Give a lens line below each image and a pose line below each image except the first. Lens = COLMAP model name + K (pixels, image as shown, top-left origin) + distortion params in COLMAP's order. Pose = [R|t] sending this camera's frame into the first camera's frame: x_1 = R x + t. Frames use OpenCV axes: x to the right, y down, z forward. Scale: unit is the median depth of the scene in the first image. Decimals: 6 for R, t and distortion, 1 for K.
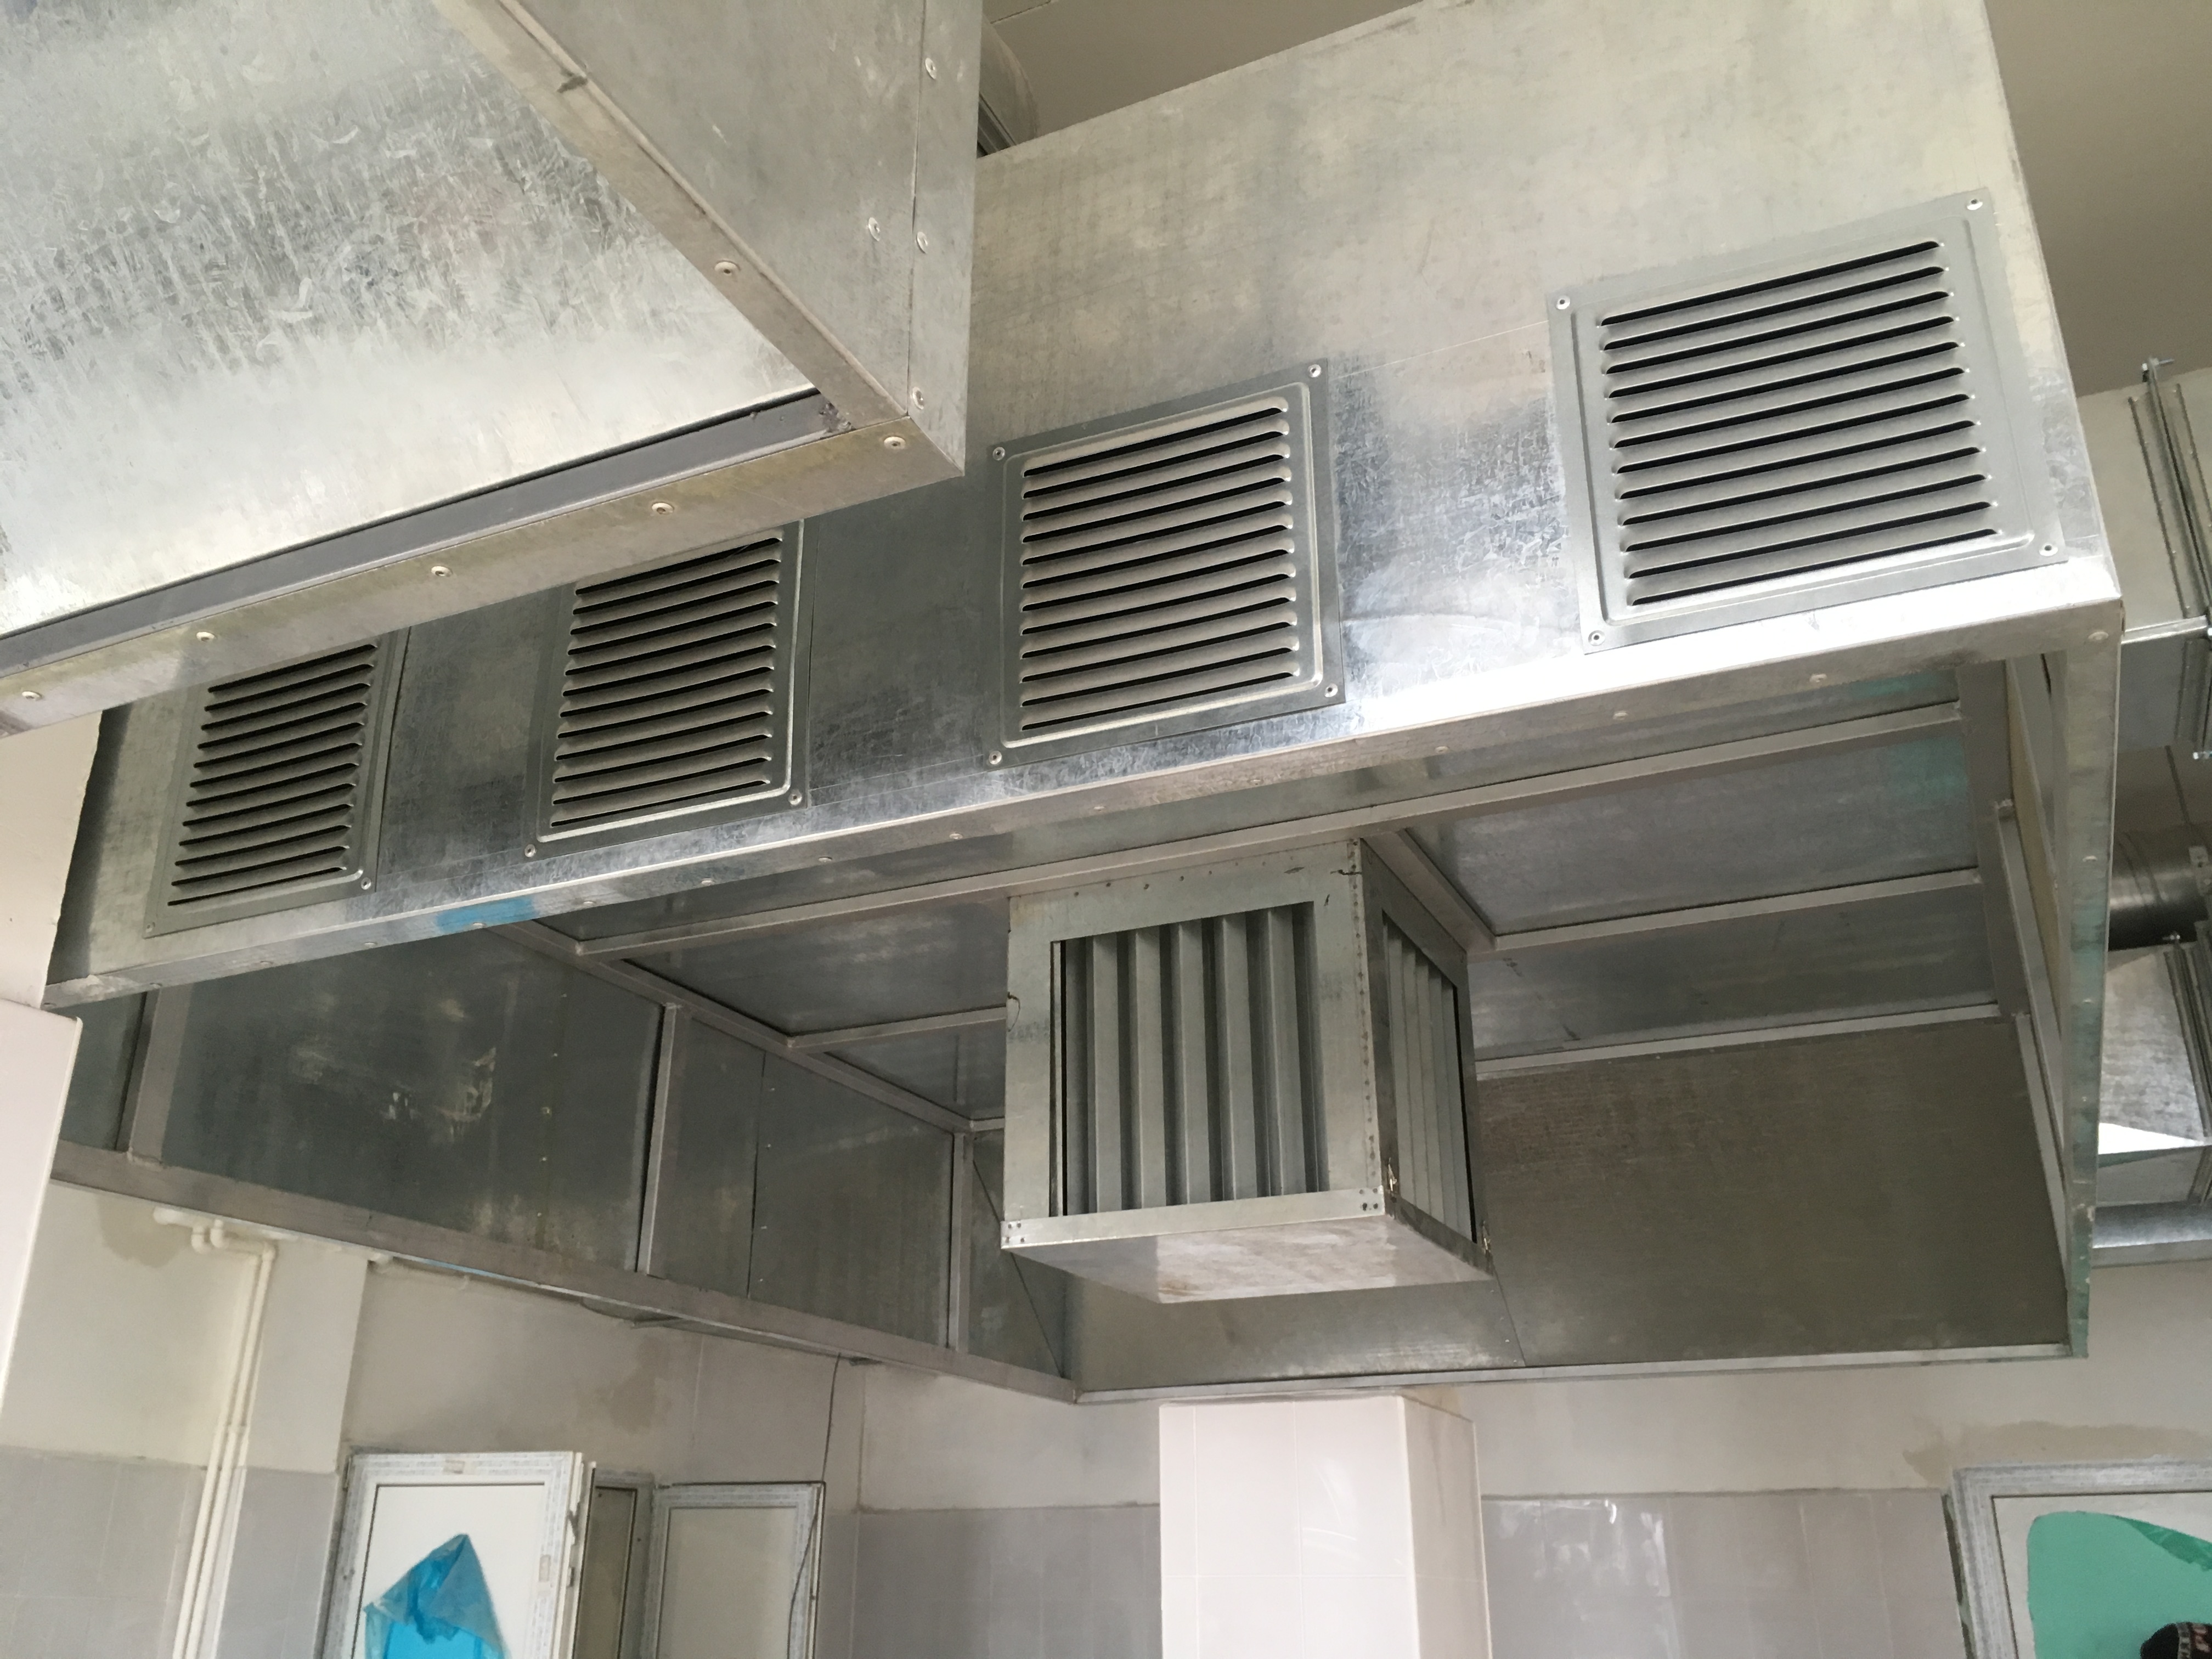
lens RADIAL K [[1894.6, 0, 1114.5], [0, 1894.6, 844.2], [0, 0, 1]] dist [0.040826, -0.051225]
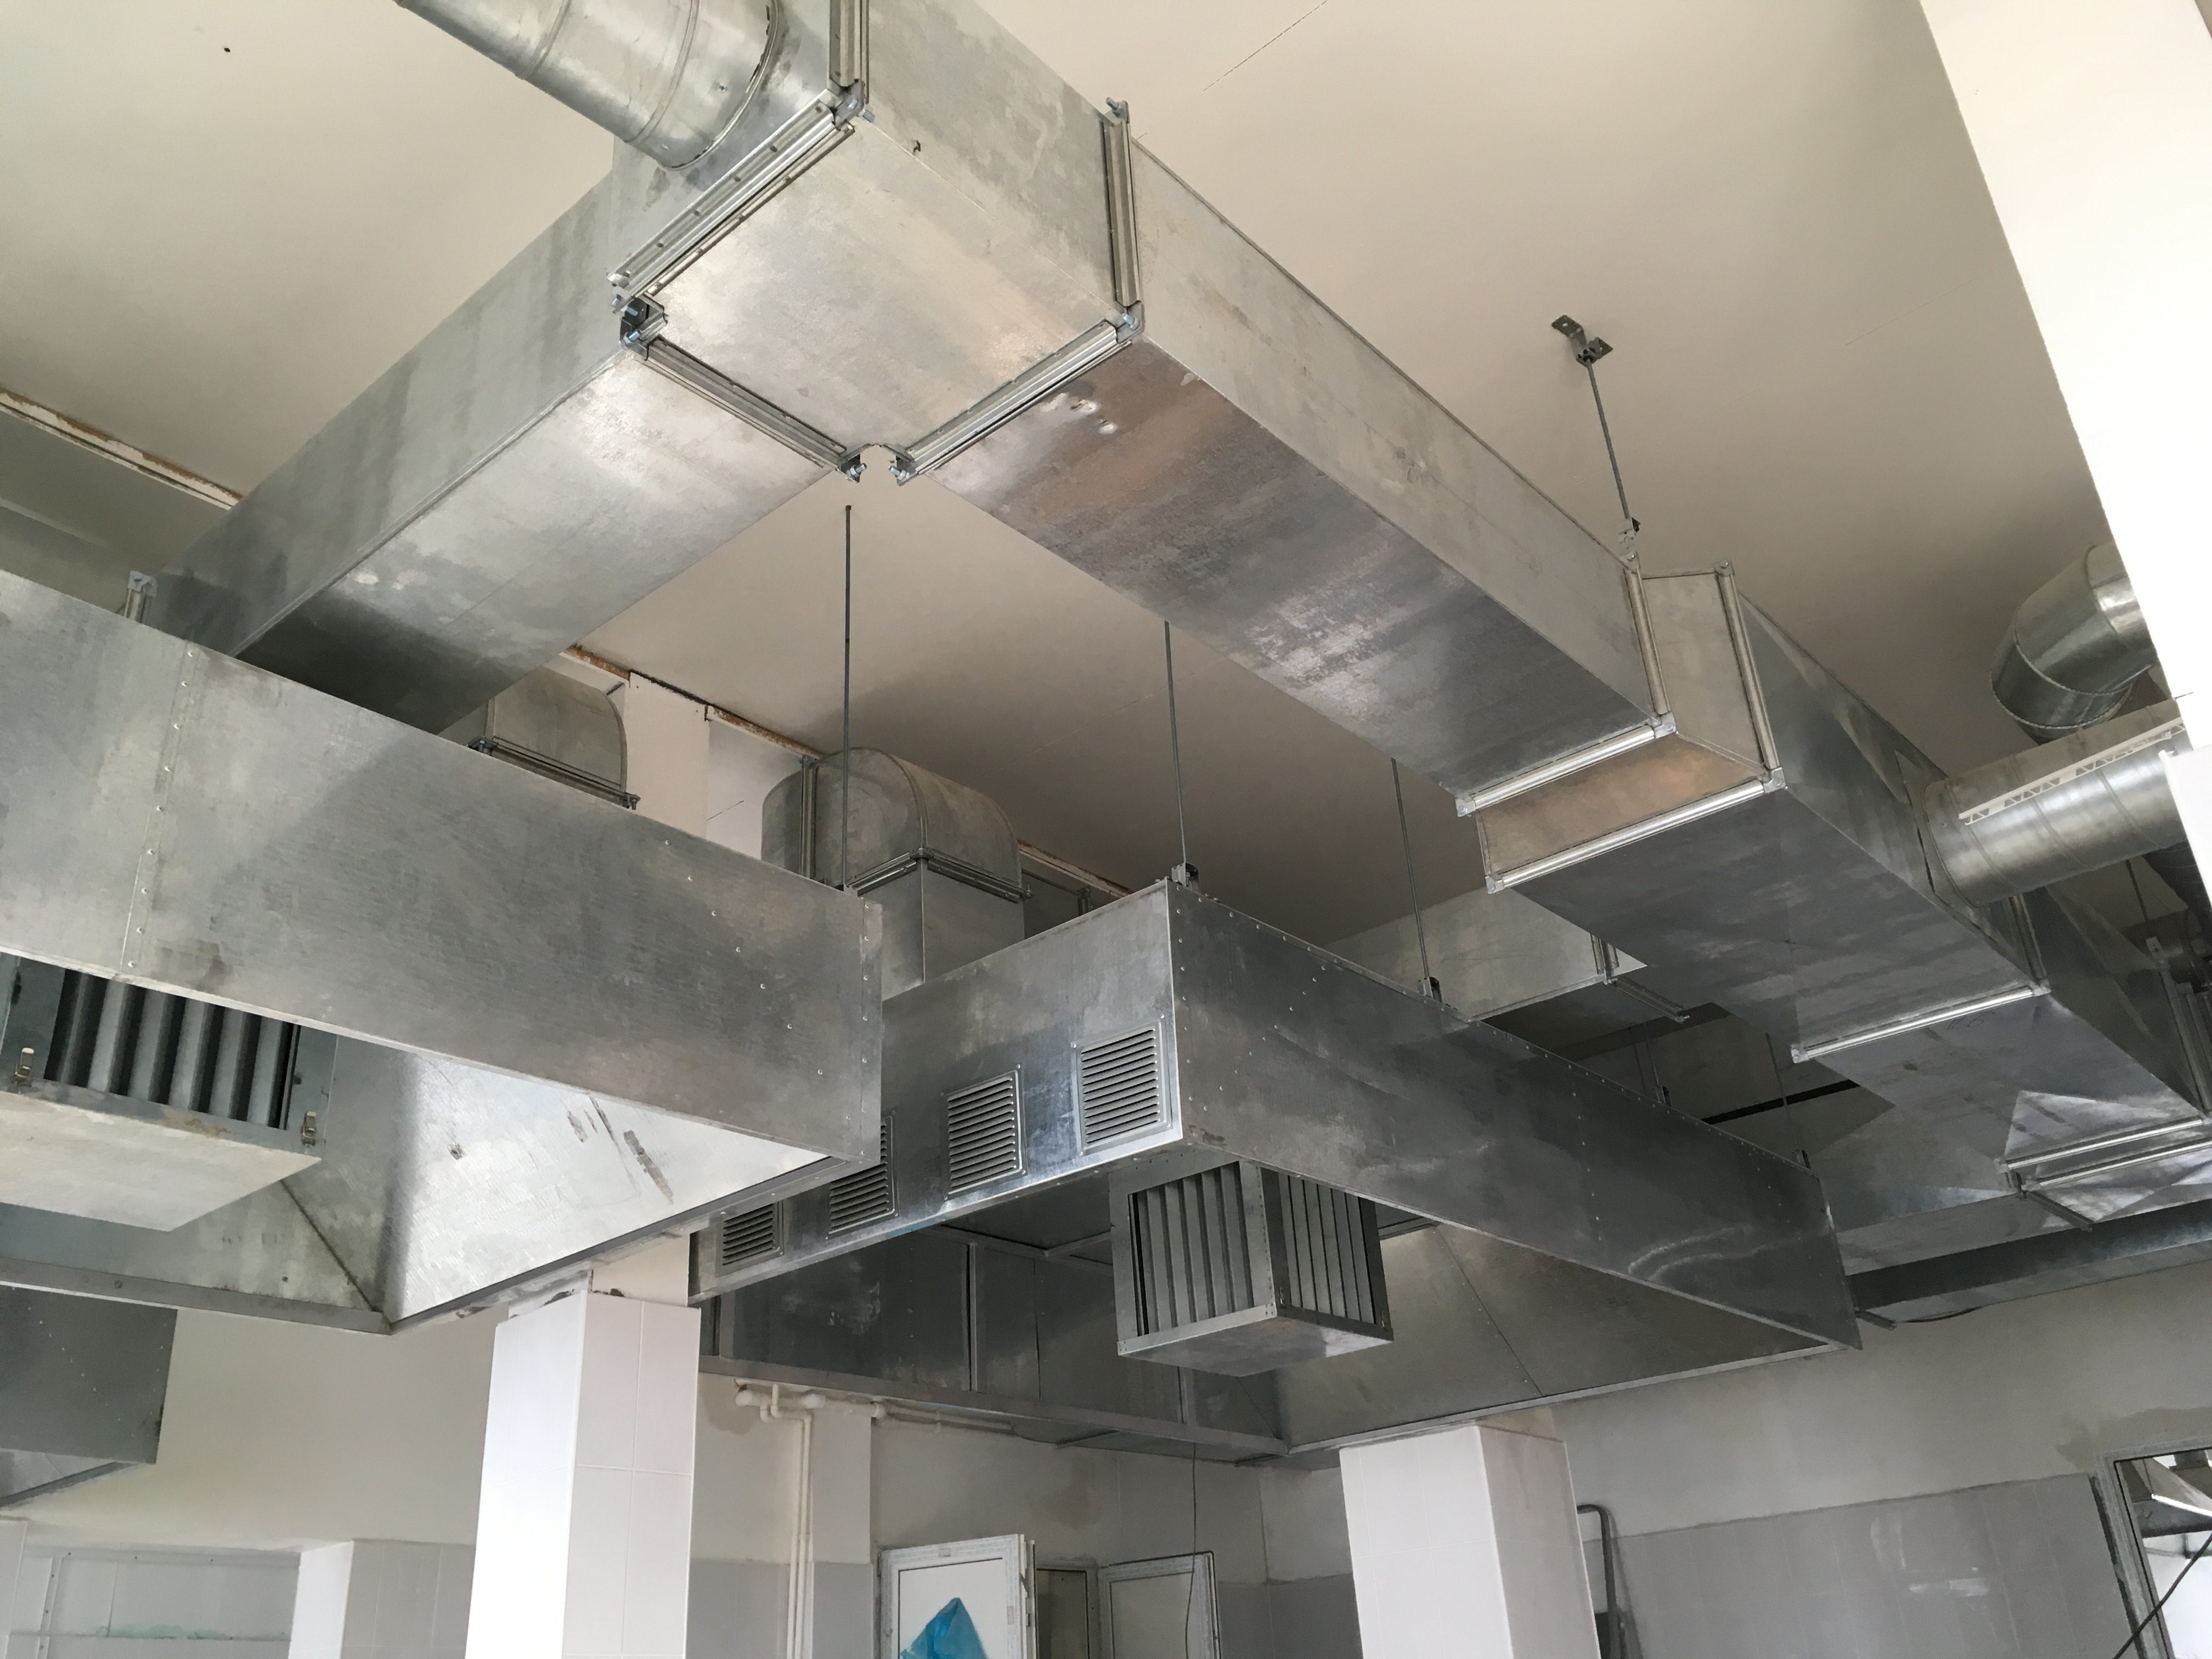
lens RADIAL K [[1894.6, 0, 1104.7], [0, 1894.6, 817.9], [0, 0, 1]] dist [0.040826, -0.051225]
pose [[0.955935, -0.180608, -0.231451, 0.230669], [0.160986, 0.981755, -0.101191, -0.067265], [0.245505, 0.059472, 0.967569, -0.458731]]
